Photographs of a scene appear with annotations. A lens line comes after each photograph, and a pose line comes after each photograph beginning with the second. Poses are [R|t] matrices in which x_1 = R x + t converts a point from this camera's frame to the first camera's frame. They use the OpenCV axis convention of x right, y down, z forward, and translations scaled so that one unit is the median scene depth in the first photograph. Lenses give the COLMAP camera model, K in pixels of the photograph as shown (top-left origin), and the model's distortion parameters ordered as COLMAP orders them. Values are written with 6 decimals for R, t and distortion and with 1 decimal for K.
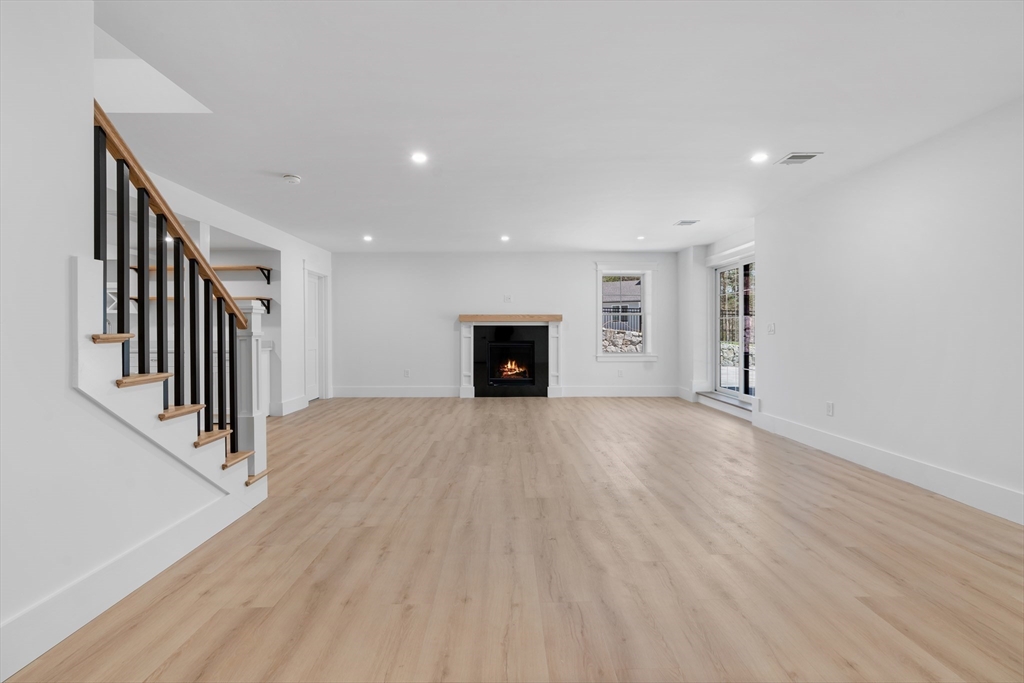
lens RADIAL K [[458.5, 0, 509.2], [0, 458.5, 338.9], [0, 0, 1]] dist [-0.012972, 0.004607]
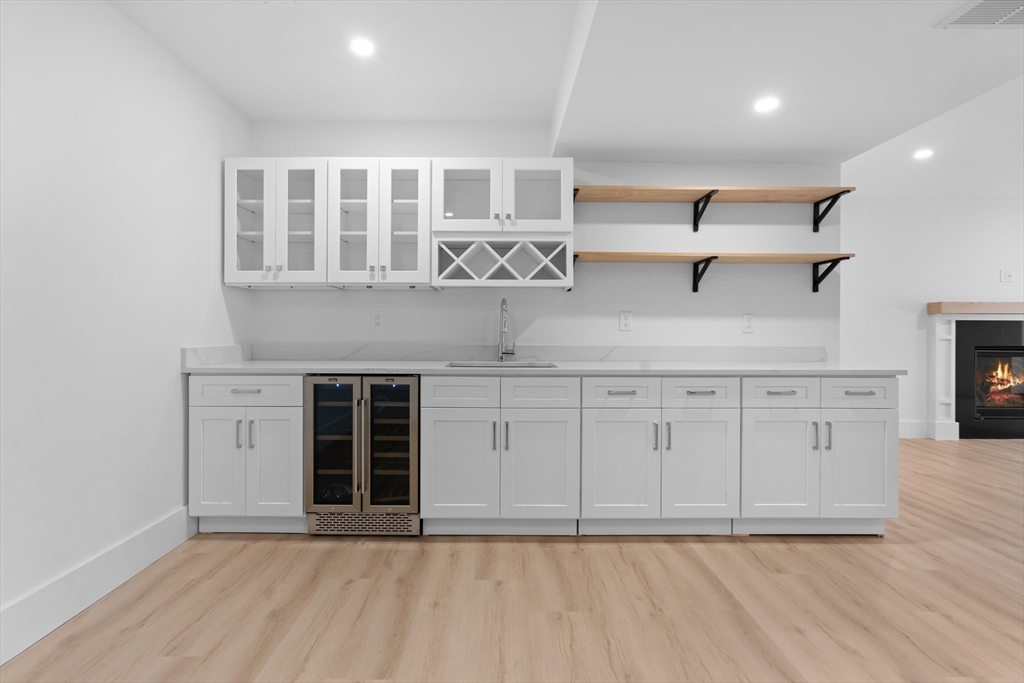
lens RADIAL K [[458.5, 0, 501.3], [0, 458.5, 332.7], [0, 0, 1]] dist [-0.012972, 0.004607]
pose [[0.999868, 0.002973, -0.015990, -0.664808], [-0.003180, 0.999912, -0.012901, -0.003380], [0.015950, 0.012950, 0.999789, 0.392682]]
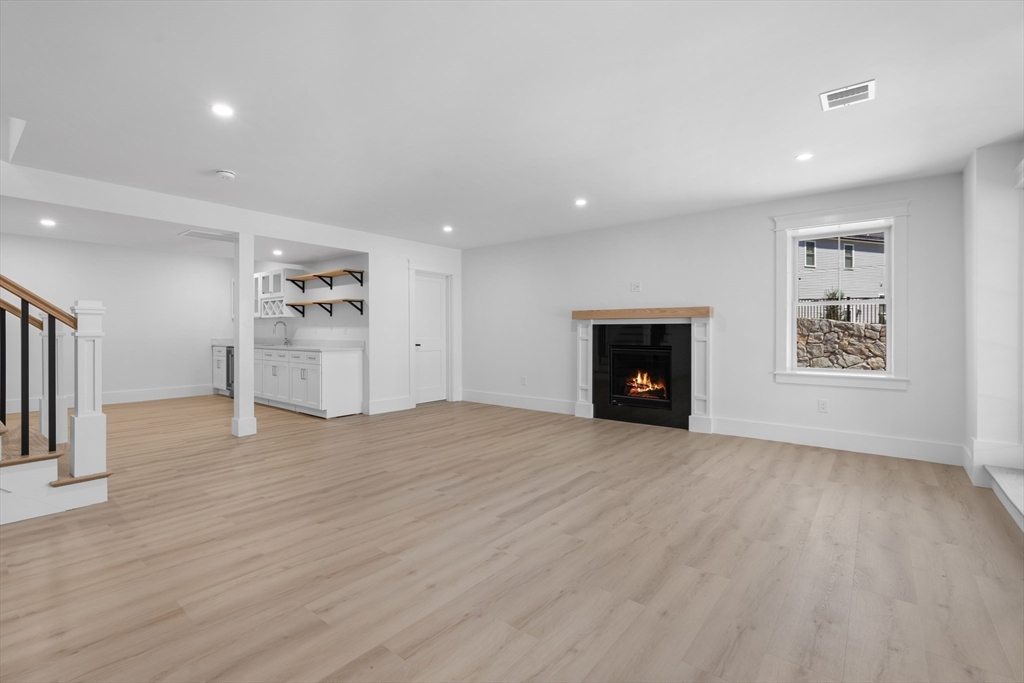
lens RADIAL K [[458.5, 0, 516.2], [0, 458.5, 336.2], [0, 0, 1]] dist [-0.012972, 0.004607]
pose [[0.775916, 0.006258, -0.630805, 0.309575], [-0.011675, 0.999922, -0.004440, -0.004553], [0.630728, 0.010810, 0.775928, 0.322945]]
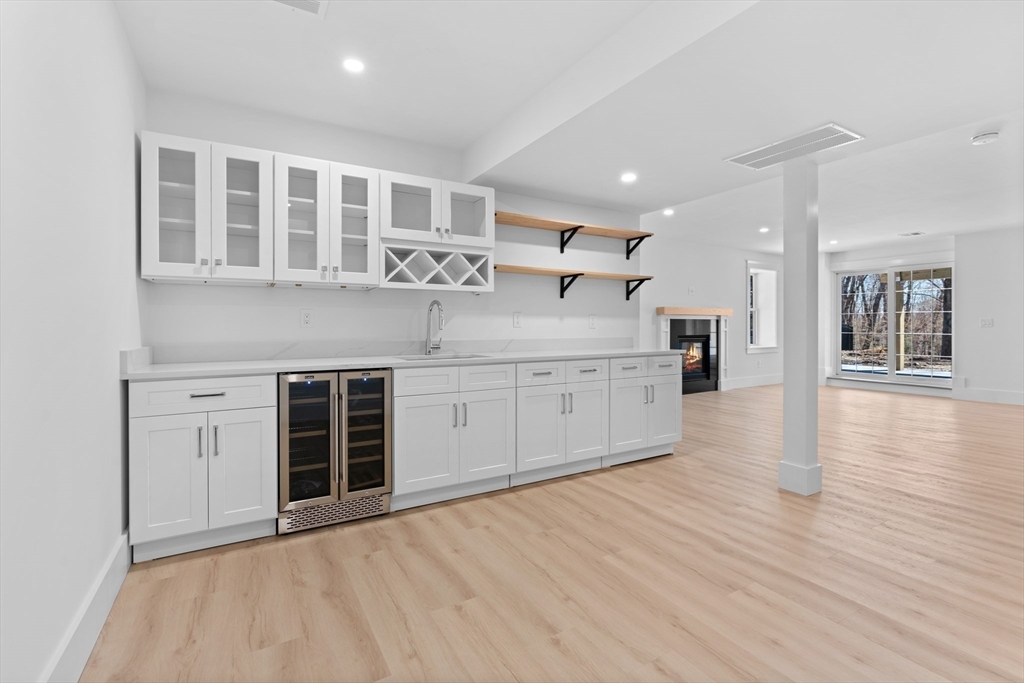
lens RADIAL K [[458.5, 0, 503.8], [0, 458.5, 331.5], [0, 0, 1]] dist [-0.012972, 0.004607]
pose [[0.873453, -0.007909, 0.486844, -0.816103], [0.011192, 0.999930, -0.003834, -0.004148], [-0.486779, 0.008798, 0.873481, 0.359054]]
